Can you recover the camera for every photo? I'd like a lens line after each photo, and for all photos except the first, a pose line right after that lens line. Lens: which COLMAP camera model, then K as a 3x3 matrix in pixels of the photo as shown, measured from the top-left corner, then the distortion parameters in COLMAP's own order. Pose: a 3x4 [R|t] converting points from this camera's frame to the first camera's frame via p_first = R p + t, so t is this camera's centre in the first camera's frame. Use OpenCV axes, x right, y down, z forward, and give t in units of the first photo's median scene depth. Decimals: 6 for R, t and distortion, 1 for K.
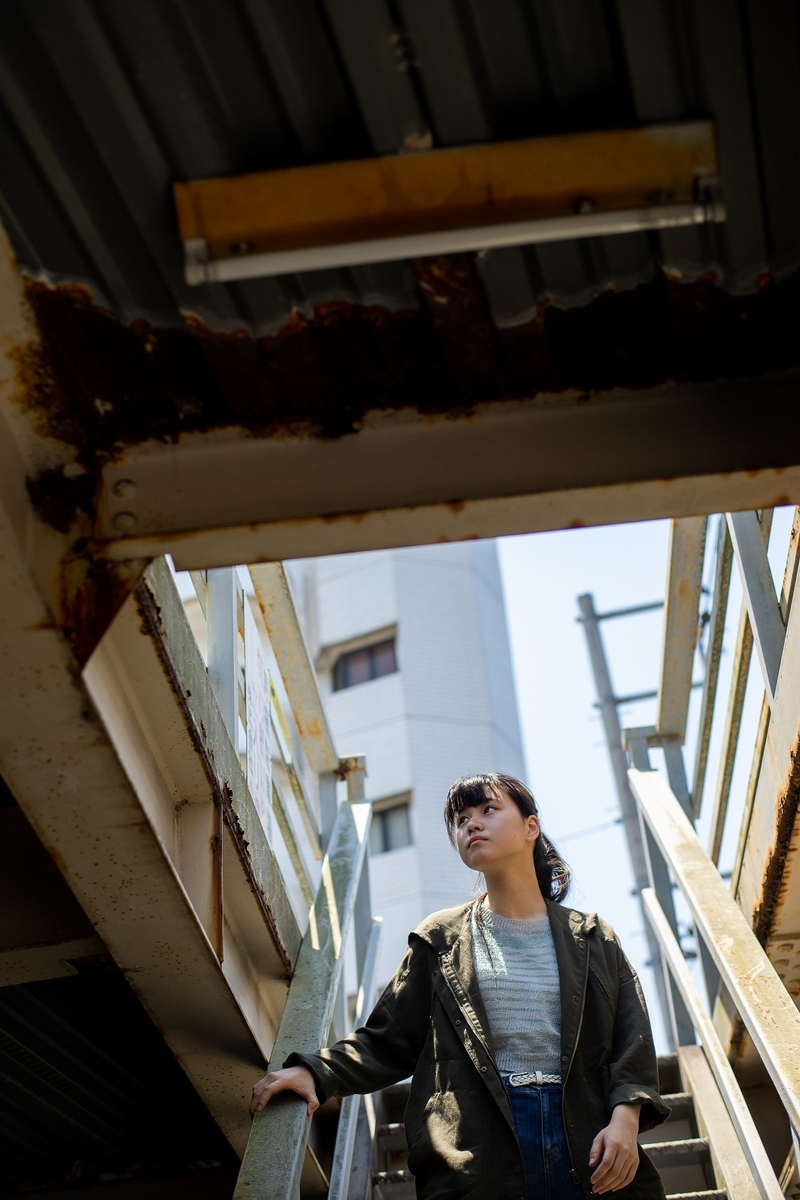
lens RADIAL K [[1766.6, 0, 400.0], [0, 1766.6, 600.0], [0, 0, 1]] dist [-0.137293, -0.058562]
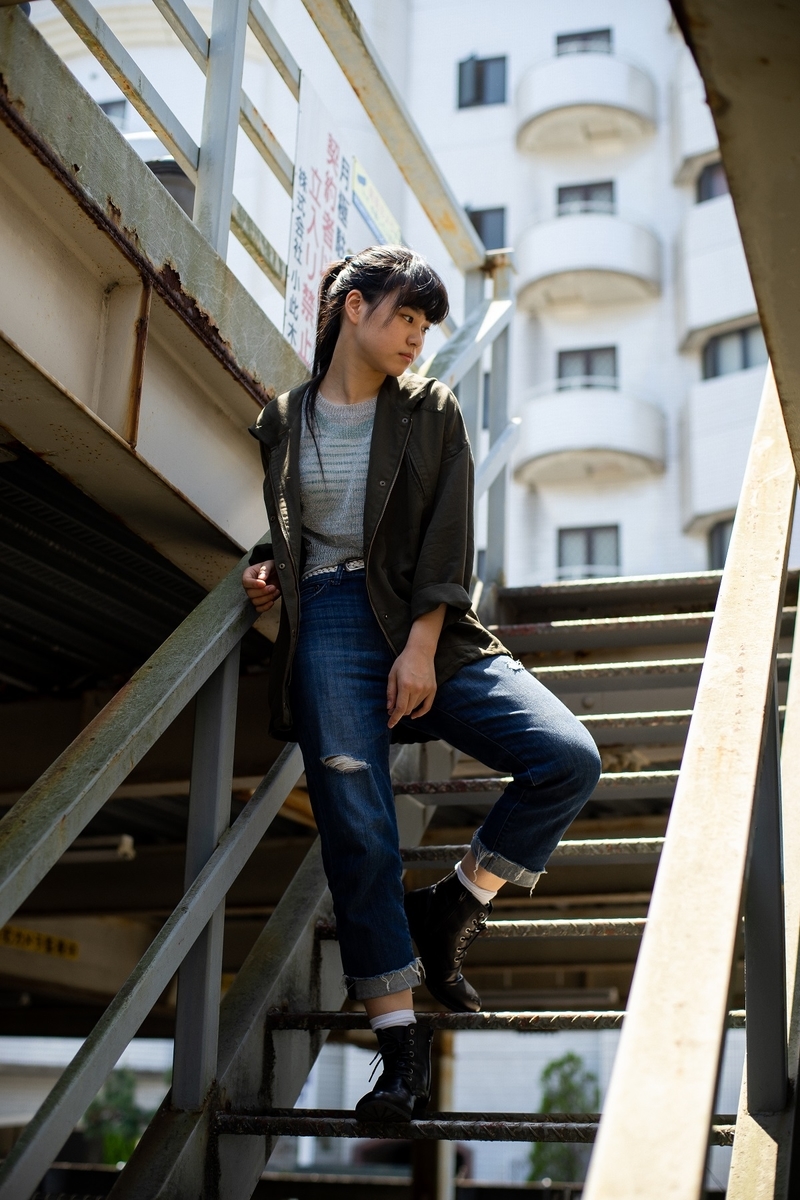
lens RADIAL K [[1766.6, 0, 400.0], [0, 1766.6, 600.0], [0, 0, 1]] dist [-0.137293, -0.058562]
pose [[0.970162, 0.035448, -0.239852, 0.239336], [0.029485, 0.964664, 0.261829, 0.031009], [0.240658, -0.261088, 0.934835, 0.081265]]
